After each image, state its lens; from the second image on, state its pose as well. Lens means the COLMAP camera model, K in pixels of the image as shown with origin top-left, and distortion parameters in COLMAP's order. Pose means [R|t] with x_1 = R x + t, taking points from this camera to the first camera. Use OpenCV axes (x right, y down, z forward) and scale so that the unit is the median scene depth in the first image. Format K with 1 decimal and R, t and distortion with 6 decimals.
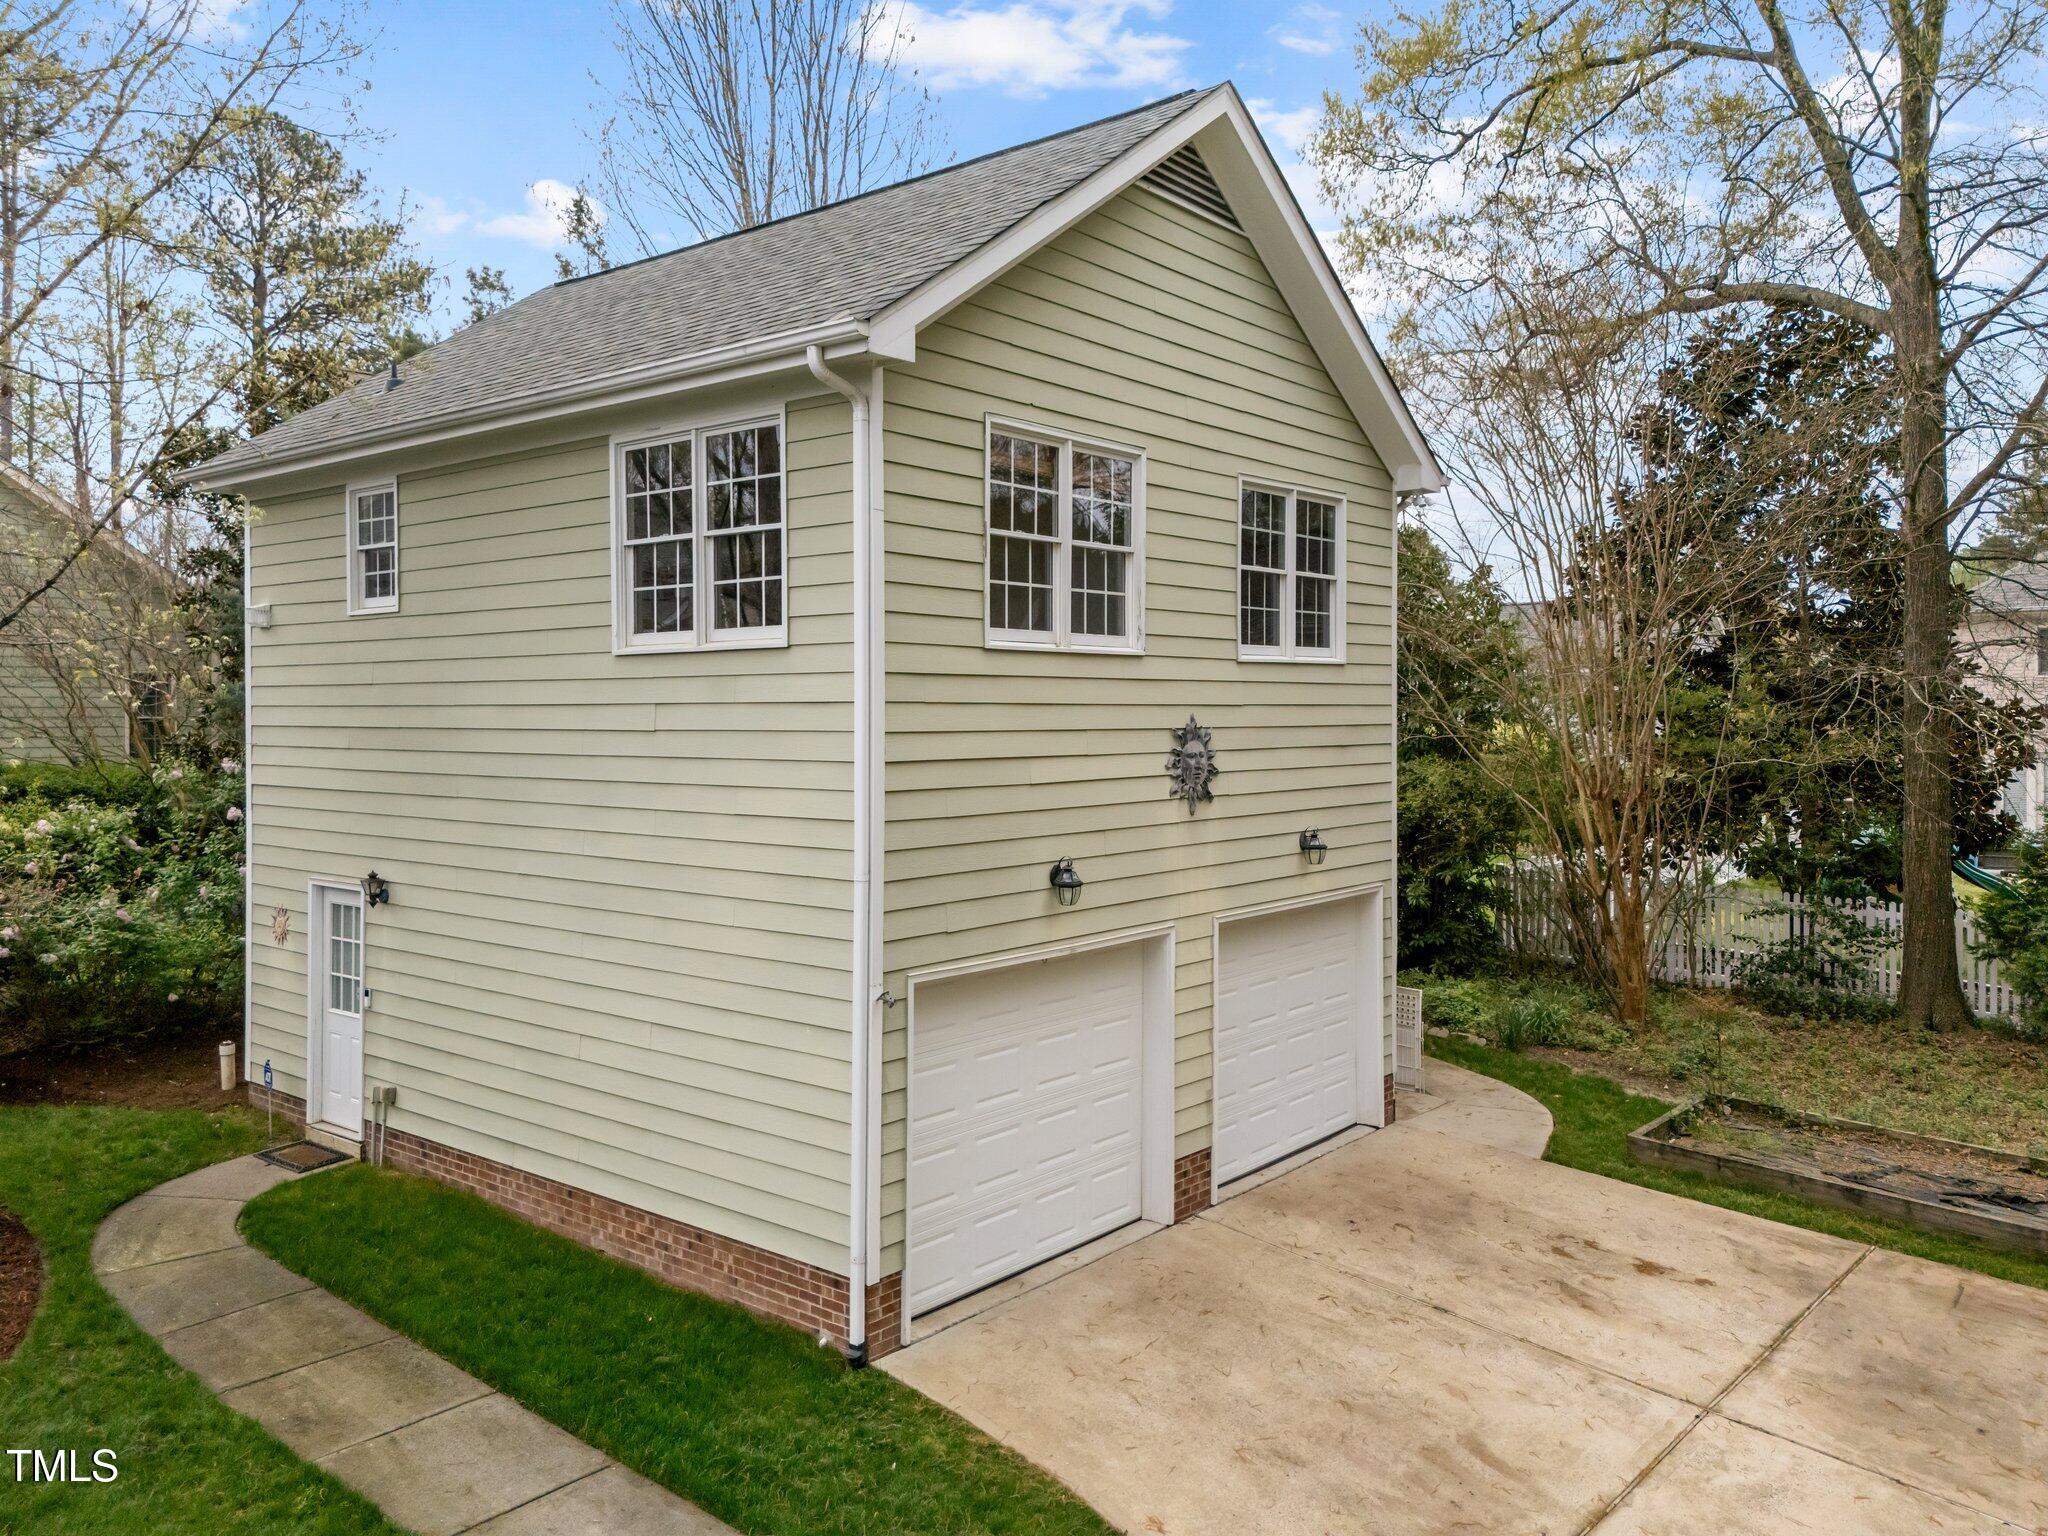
lens RADIAL K [[1519.3, 0, 1021.4], [0, 1519.3, 757.3], [0, 0, 1]] dist [0.067109, -0.047422]
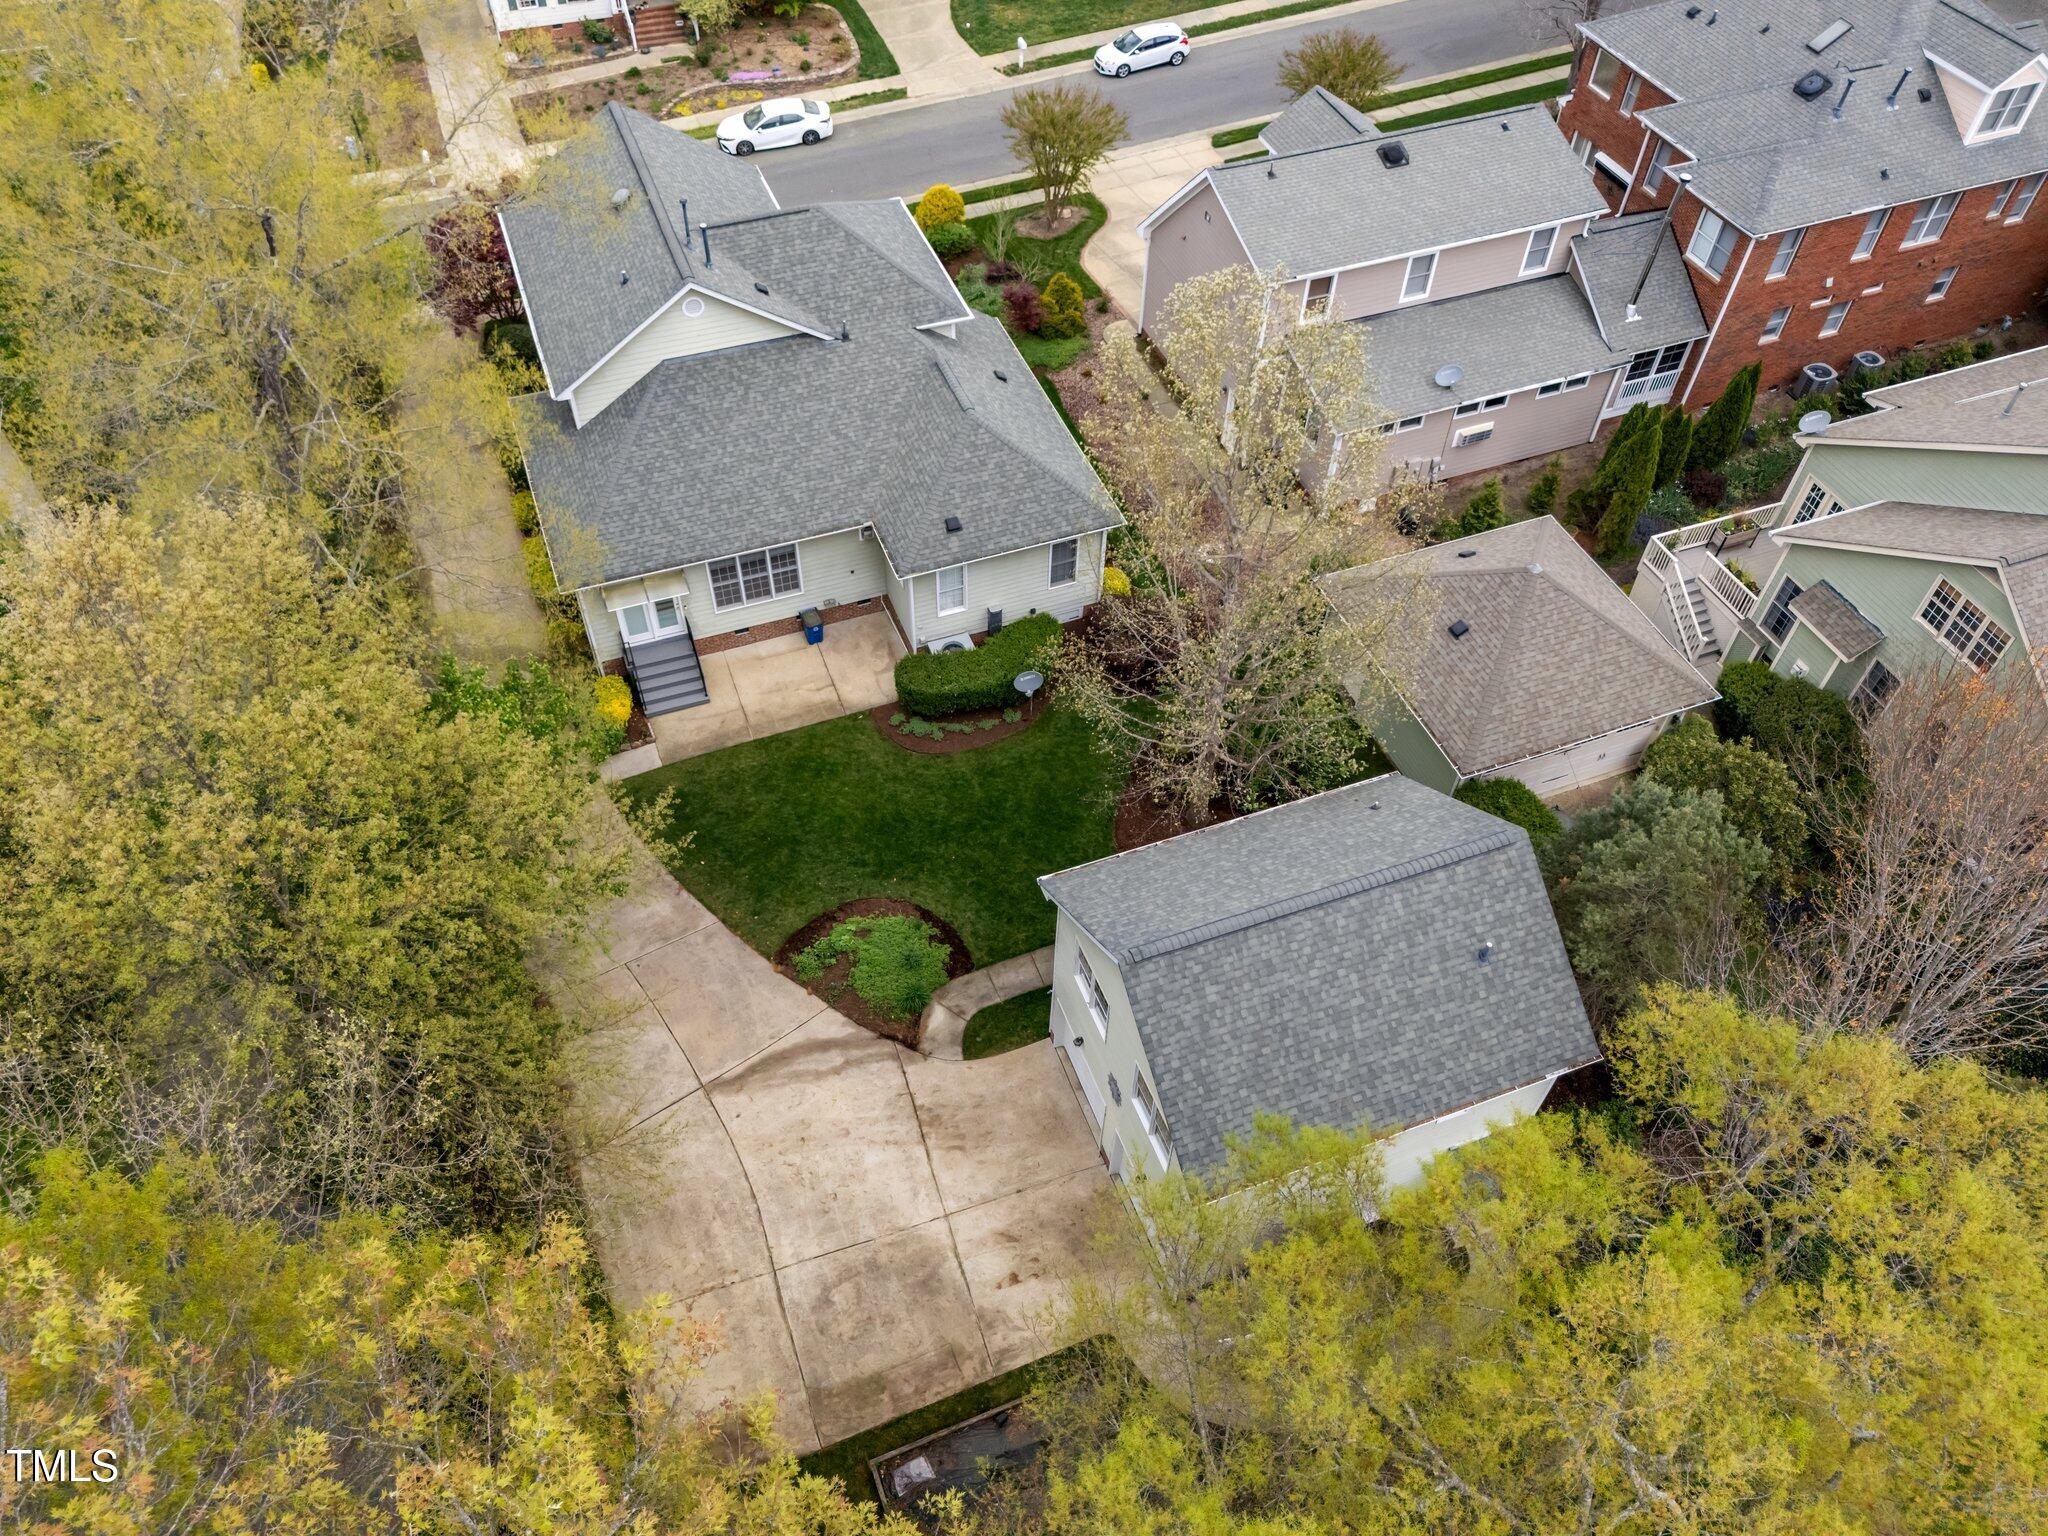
lens RADIAL K [[1519.3, 0, 1021.4], [0, 1519.3, 757.3], [0, 0, 1]] dist [0.067109, -0.047422]
pose [[-0.496439, 0.654454, -0.570296, 1.569577], [-0.030073, 0.643608, 0.764764, -2.828677], [0.867550, 0.396809, -0.299831, 1.651129]]
